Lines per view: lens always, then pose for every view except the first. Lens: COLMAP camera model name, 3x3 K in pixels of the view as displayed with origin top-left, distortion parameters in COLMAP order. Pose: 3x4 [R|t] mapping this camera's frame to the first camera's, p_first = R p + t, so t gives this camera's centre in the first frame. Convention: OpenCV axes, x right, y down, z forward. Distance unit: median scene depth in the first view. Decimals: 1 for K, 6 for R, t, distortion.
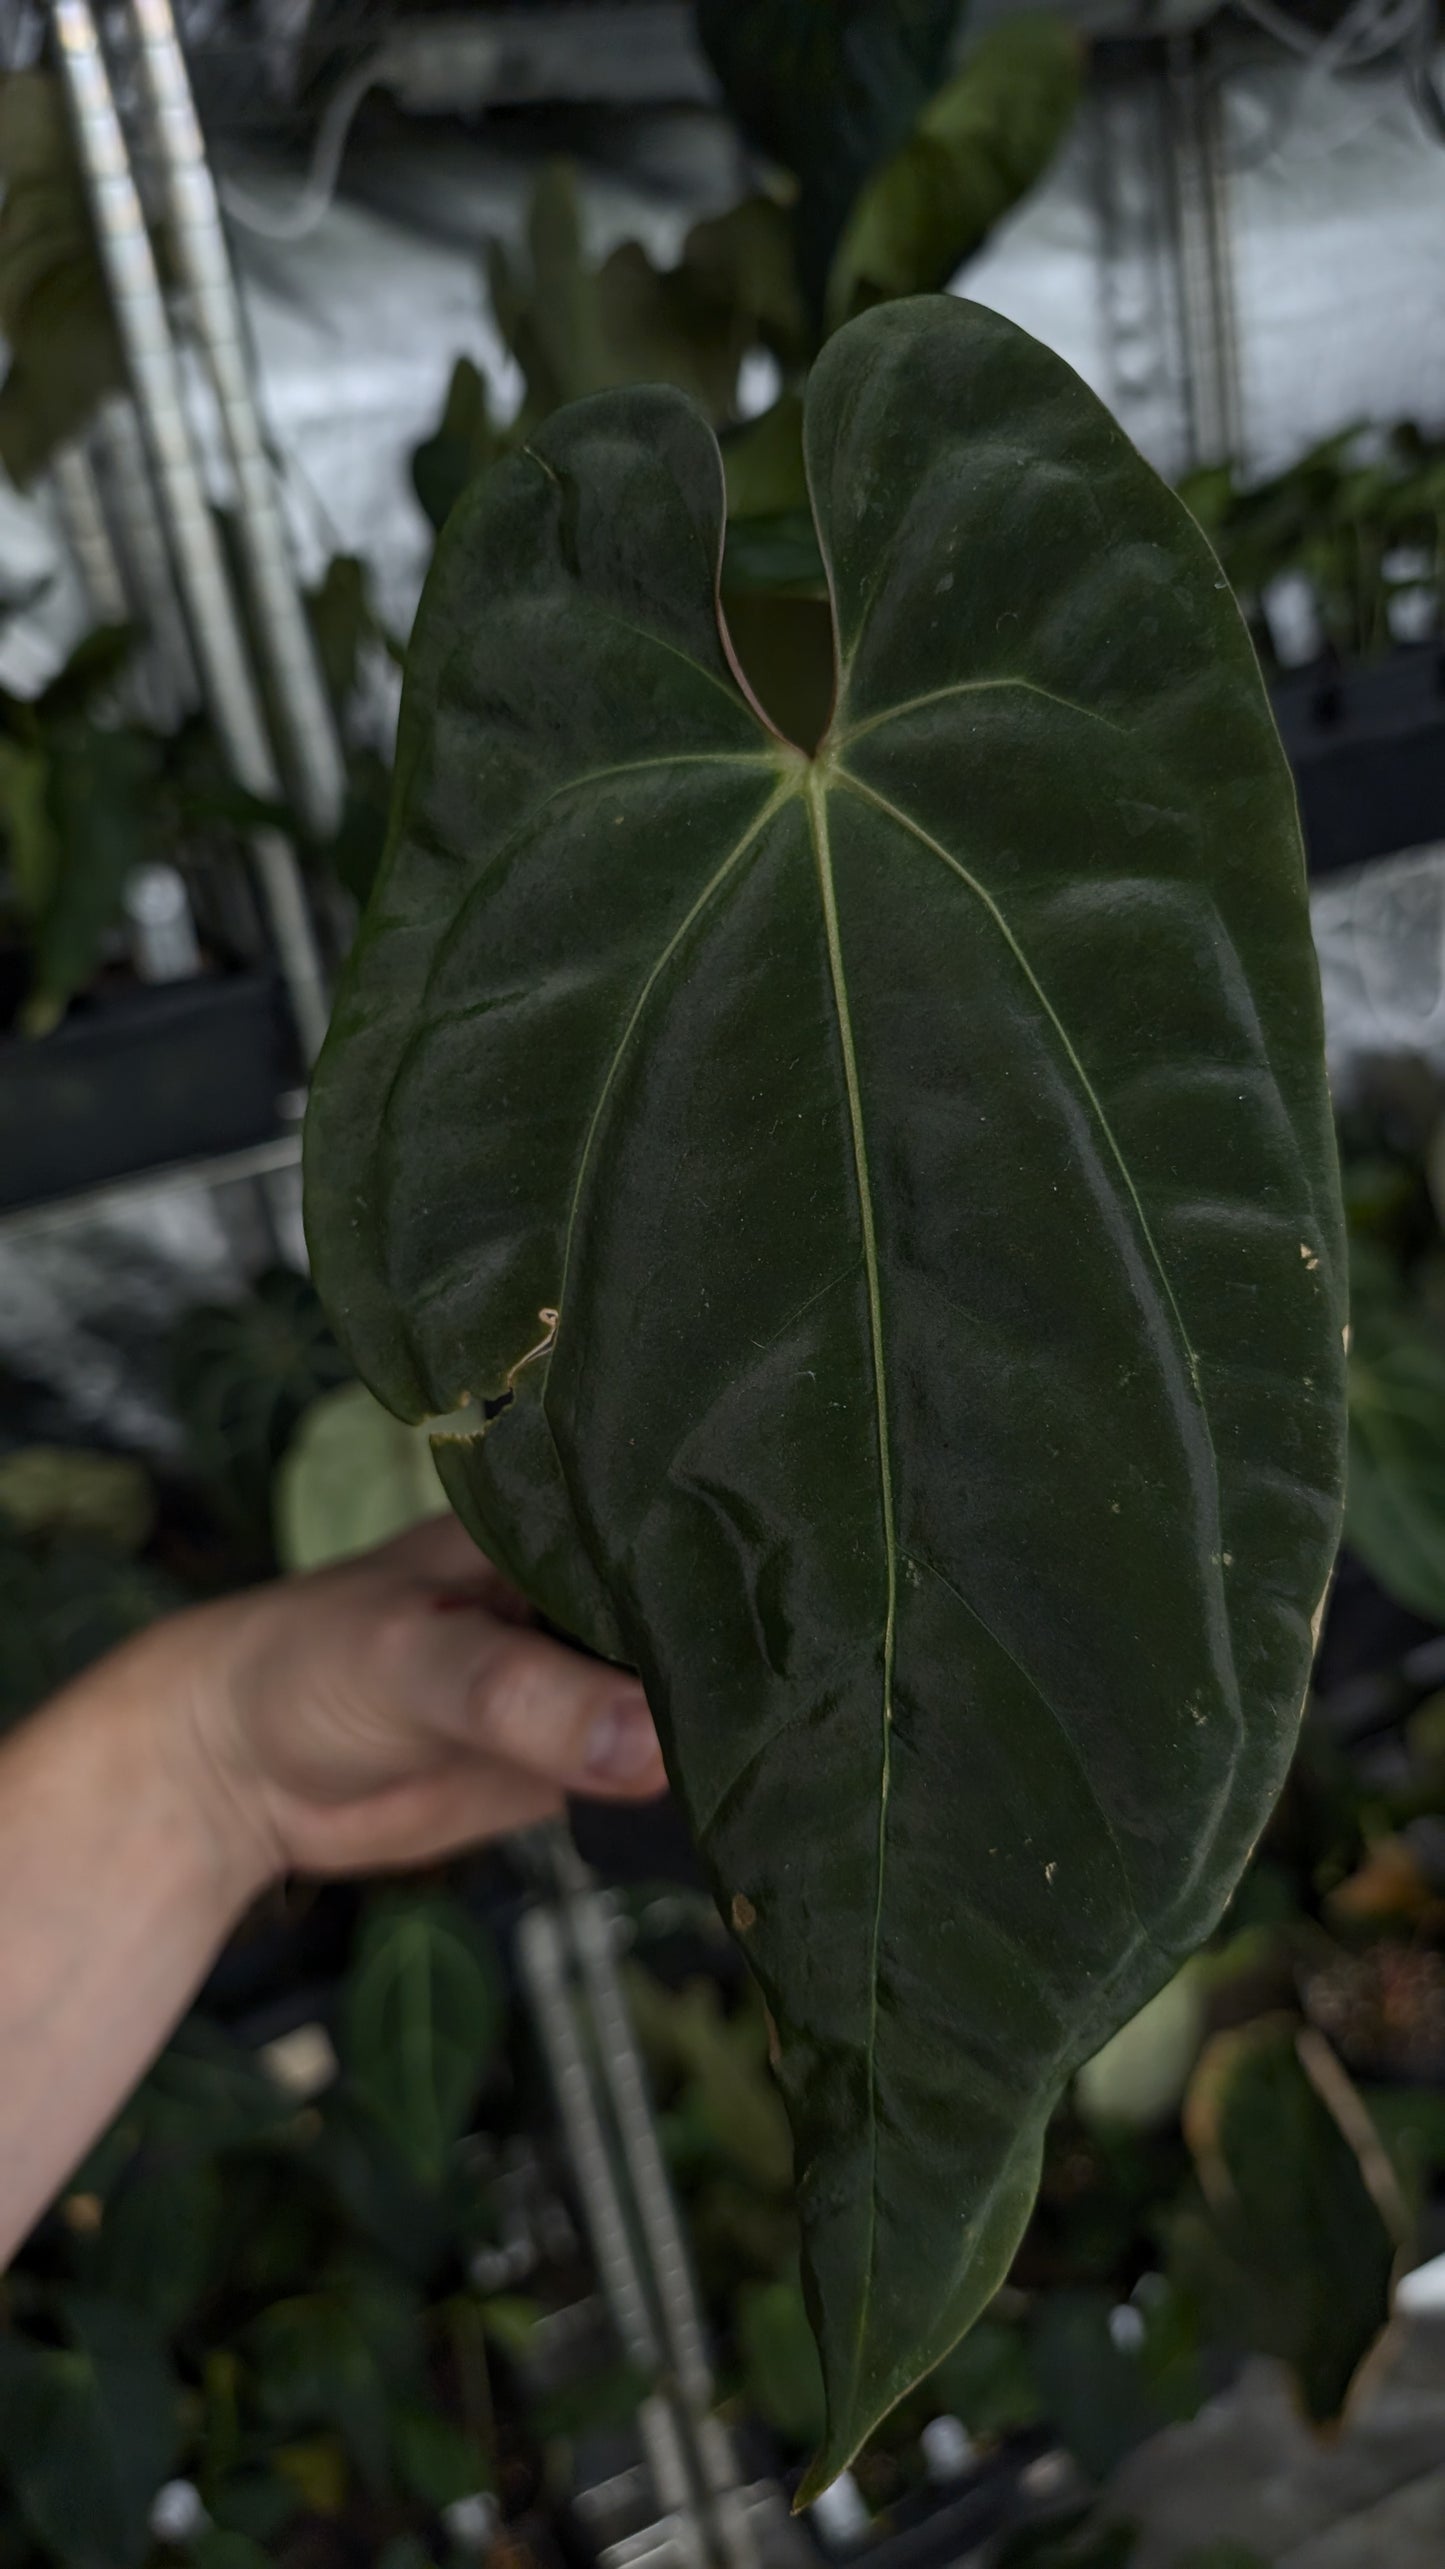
lens RADIAL K [[1972.1, 0, 697.7], [0, 1972.1, 1281.6], [0, 0, 1]] dist [-0.039471, 0.020022]
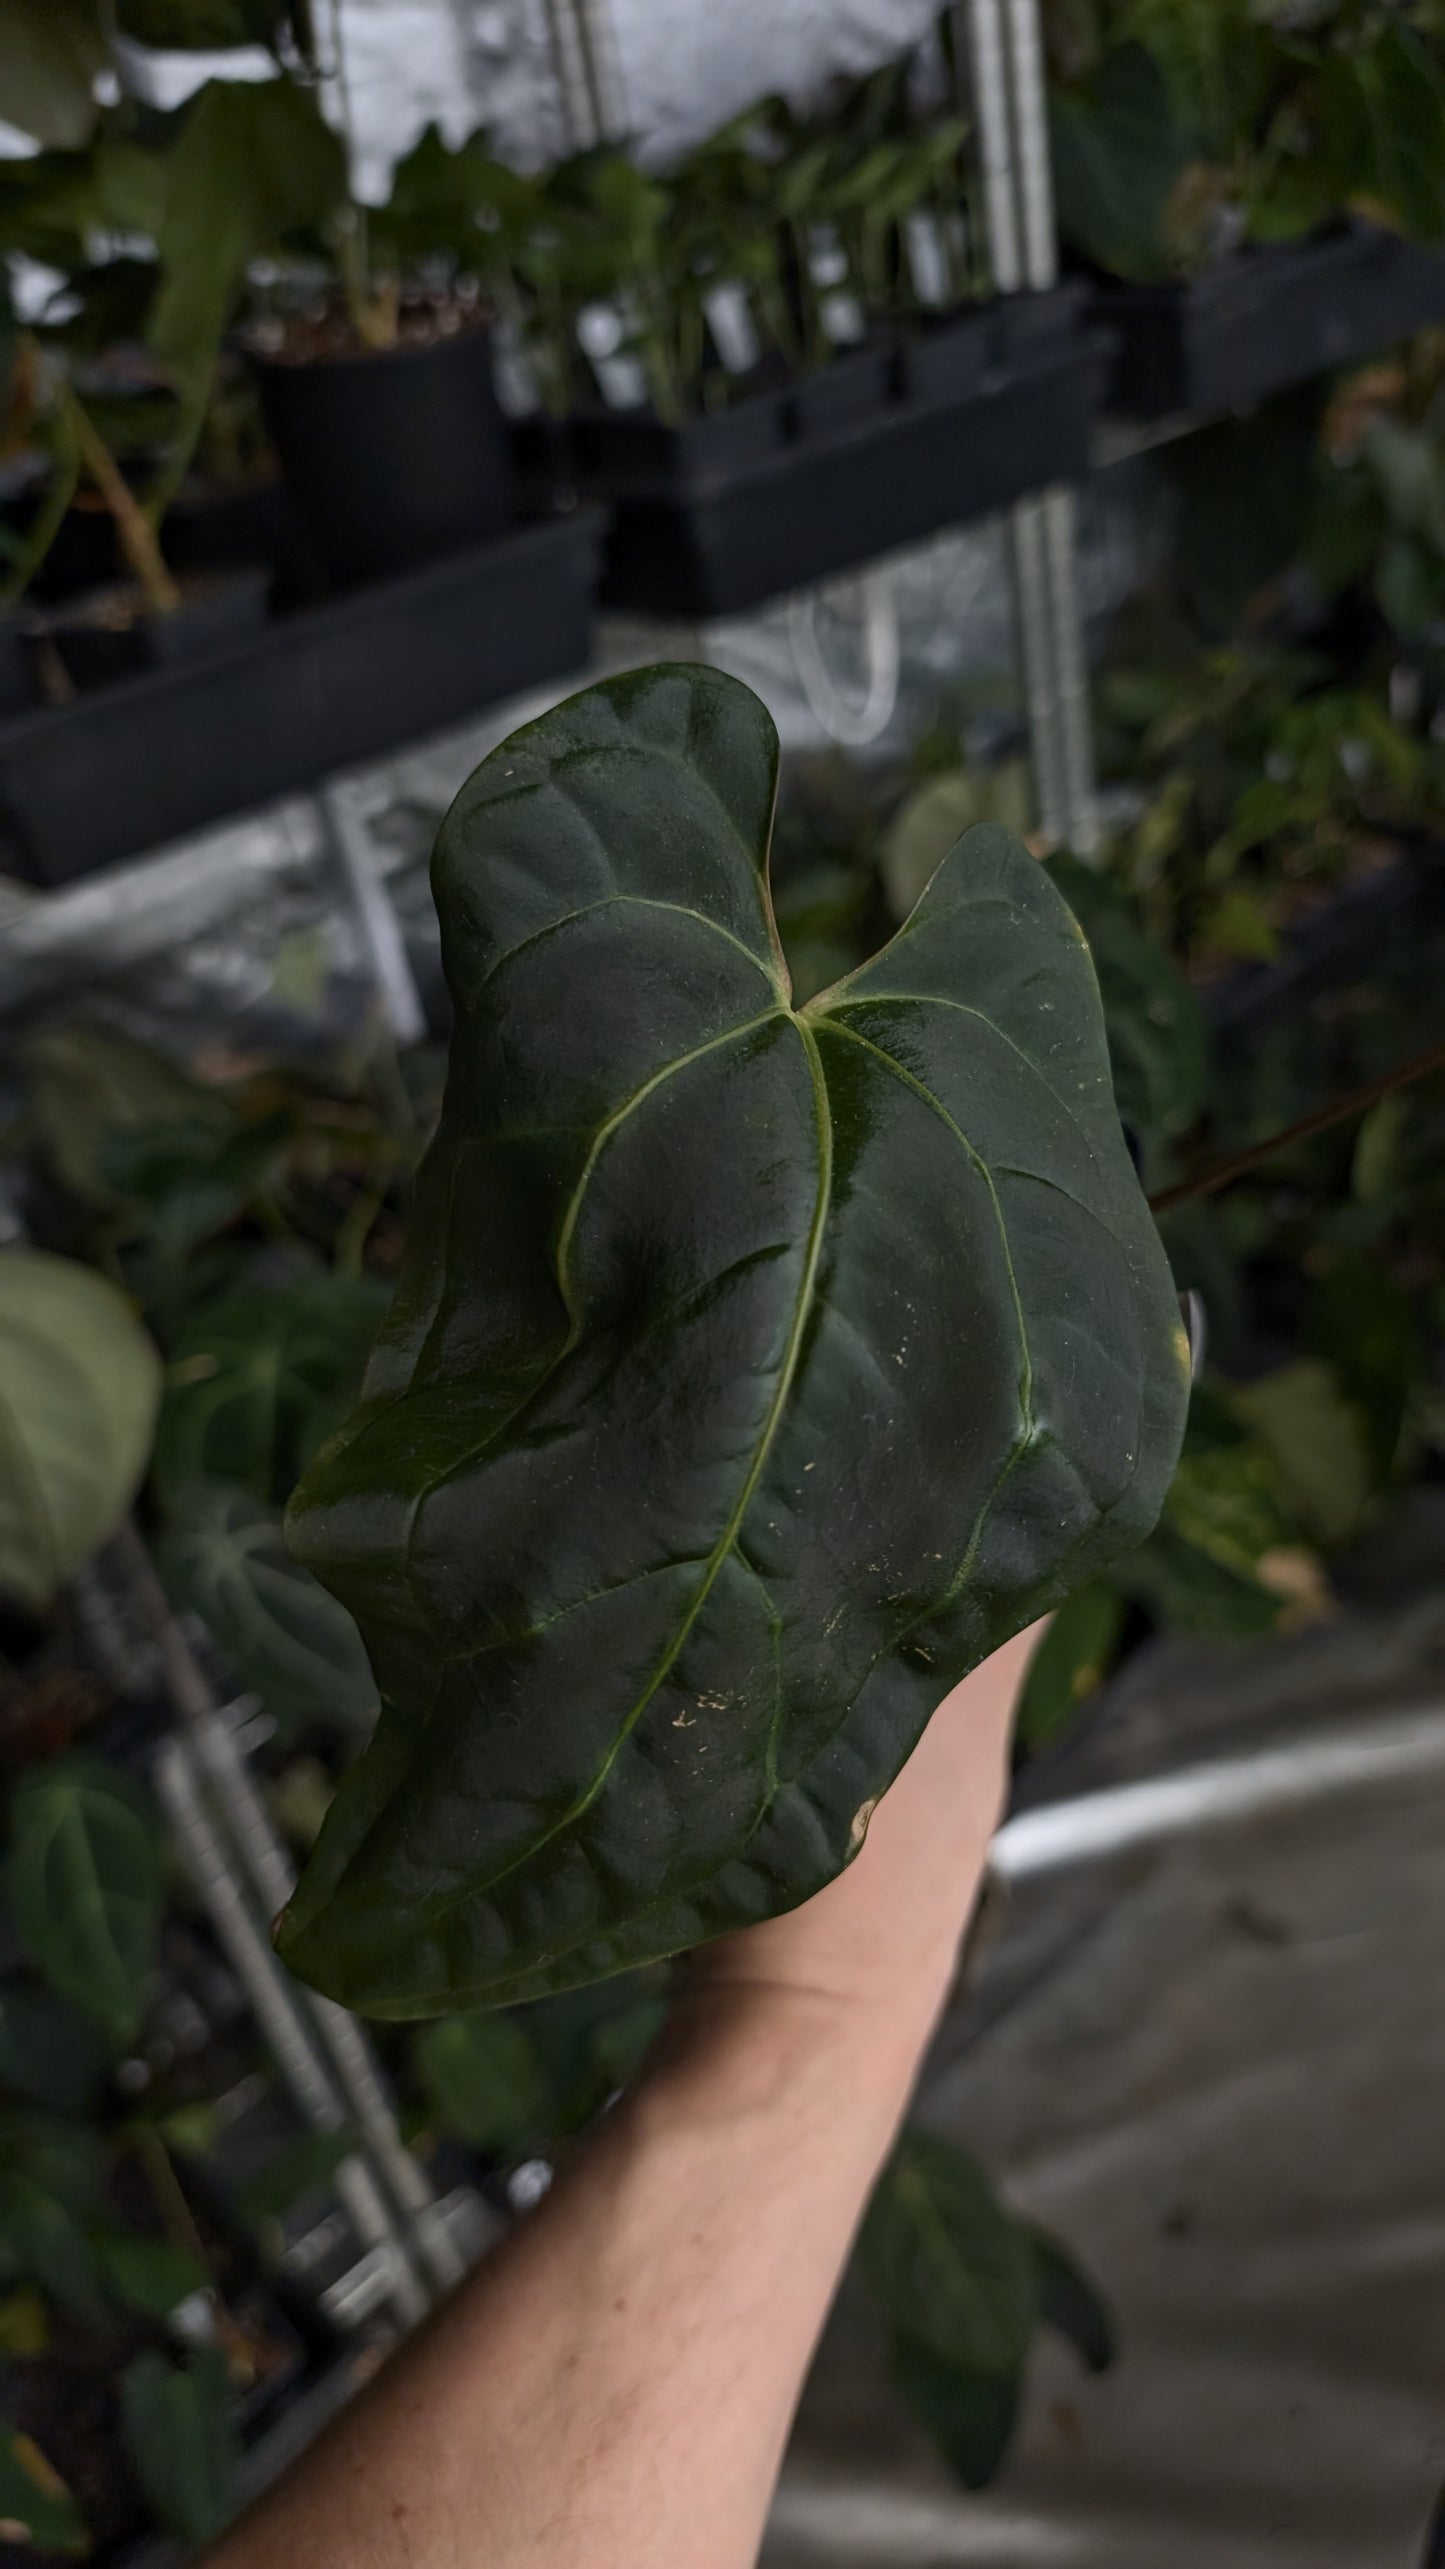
lens RADIAL K [[1972.1, 0, 726.5], [0, 1972.1, 1295.0], [0, 0, 1]] dist [-0.039471, 0.020022]
pose [[0.937195, -0.173855, 0.302390, -0.067946], [0.125689, 0.977015, 0.172175, -0.026689], [-0.325373, -0.123354, 0.937505, 0.017026]]
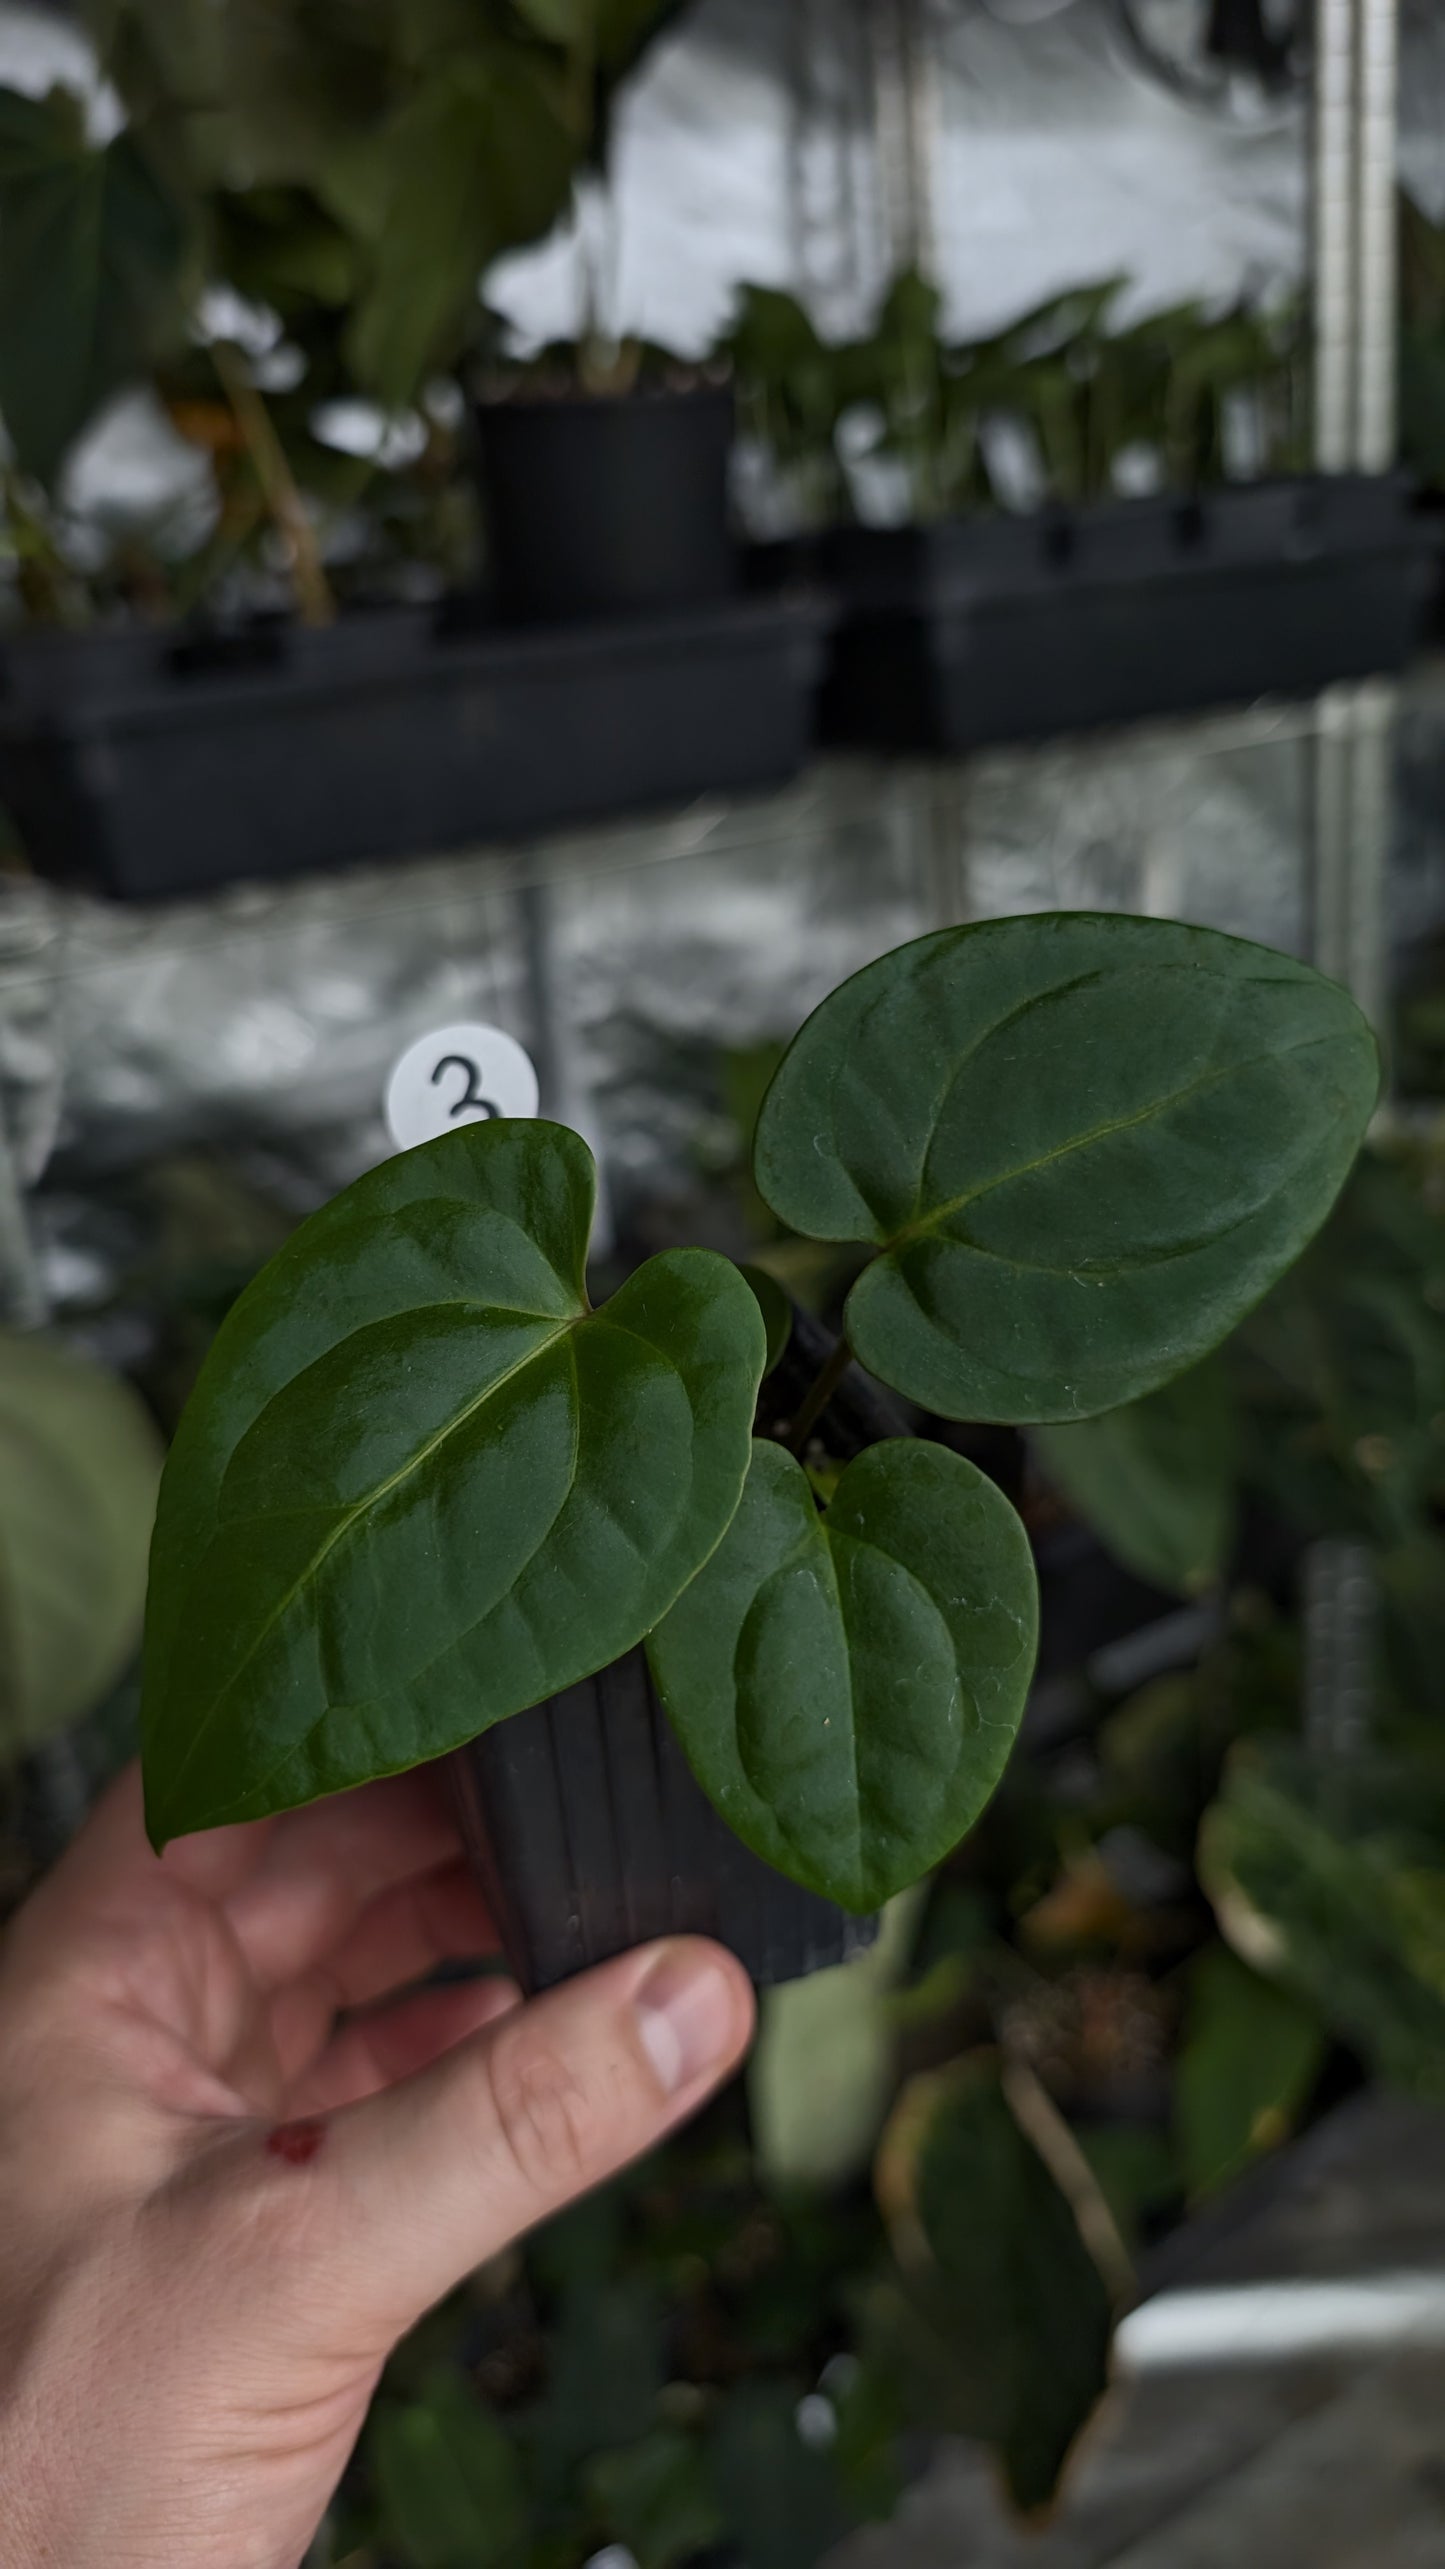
lens RADIAL K [[1972.1, 0, 707.3], [0, 1972.1, 1299.6], [0, 0, 1]] dist [-0.039471, 0.020022]
pose [[0.983133, 0.009954, 0.182619, 0.006370], [-0.005498, 0.999675, -0.024891, 0.054179], [-0.182807, 0.023467, 0.982869, 0.133773]]
